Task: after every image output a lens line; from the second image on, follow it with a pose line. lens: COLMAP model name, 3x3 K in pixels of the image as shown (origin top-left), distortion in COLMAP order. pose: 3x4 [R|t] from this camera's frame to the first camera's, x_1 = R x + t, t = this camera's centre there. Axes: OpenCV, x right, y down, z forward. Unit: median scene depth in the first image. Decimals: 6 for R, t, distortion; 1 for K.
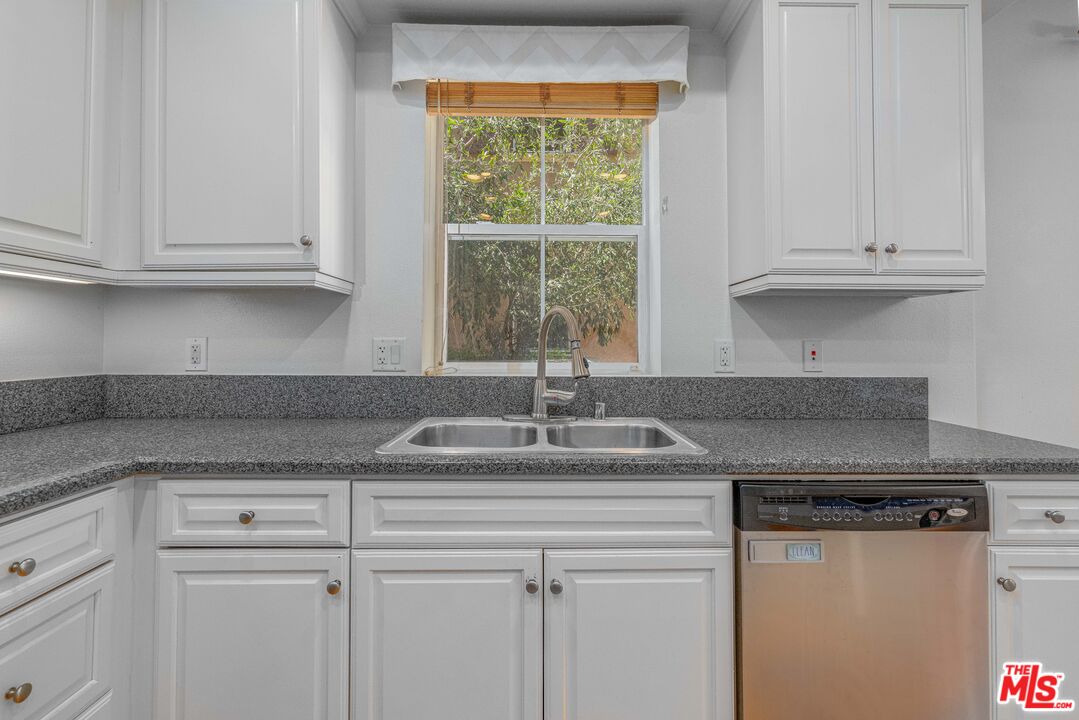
lens RADIAL K [[497.3, 0, 549.8], [0, 497.3, 332.7], [0, 0, 1]] dist [0.011287, -0.000423]
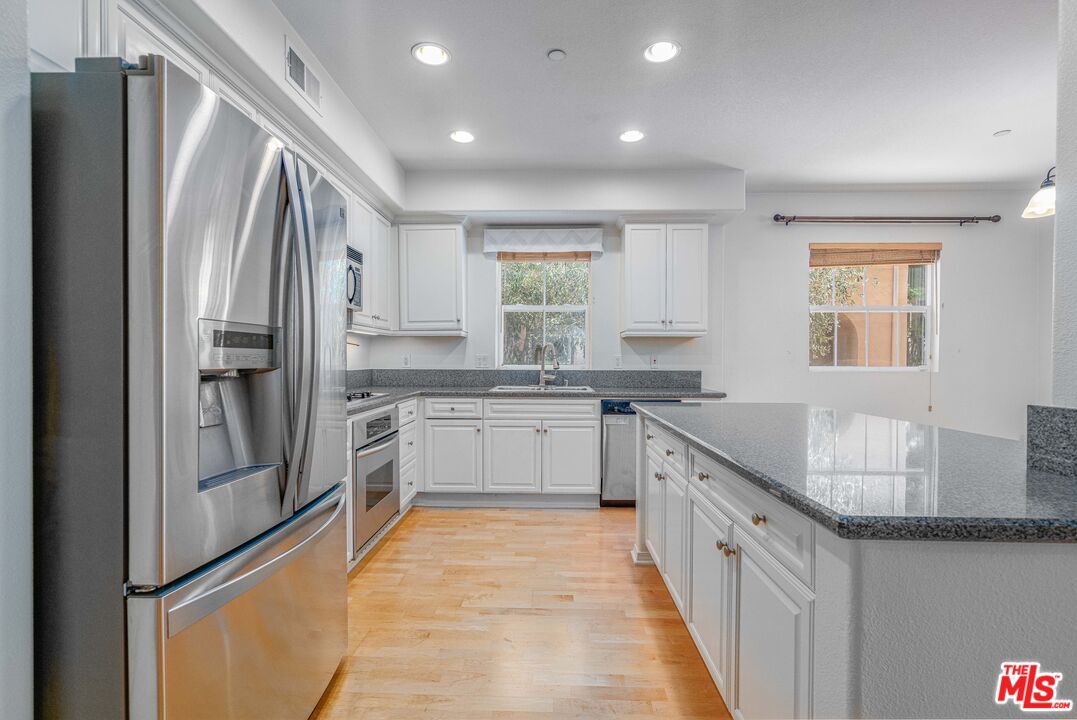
lens RADIAL K [[498.3, 0, 538.5], [0, 498.3, 360.0], [0, 0, 1]] dist [-0.000185, 0.000246]
pose [[0.998693, 0.000543, -0.051104, 0.093888], [0.000766, 0.999672, 0.025606, -0.027757], [0.051101, -0.025612, 0.998365, -1.599433]]
